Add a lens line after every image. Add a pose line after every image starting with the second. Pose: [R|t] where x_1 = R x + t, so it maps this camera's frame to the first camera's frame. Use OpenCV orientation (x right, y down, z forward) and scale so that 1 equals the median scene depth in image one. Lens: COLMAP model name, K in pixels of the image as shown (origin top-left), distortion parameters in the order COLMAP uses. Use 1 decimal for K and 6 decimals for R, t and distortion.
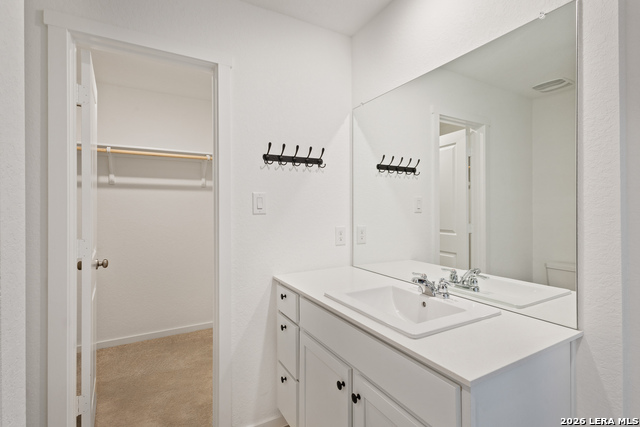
lens RADIAL K [[298.2, 0, 320.5], [0, 298.2, 213.8], [0, 0, 1]] dist [0.001750, -0.001309]
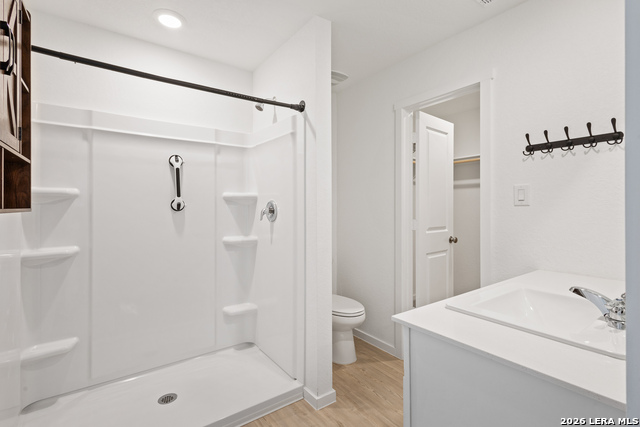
lens RADIAL K [[298.2, 0, 320.5], [0, 298.2, 208.8], [0, 0, 1]] dist [0.001750, -0.001309]
pose [[0.123906, 0.008419, -0.992258, 0.723260], [-0.002222, 0.999964, 0.008207, 0.004744], [0.992291, 0.001188, 0.123920, 0.188081]]
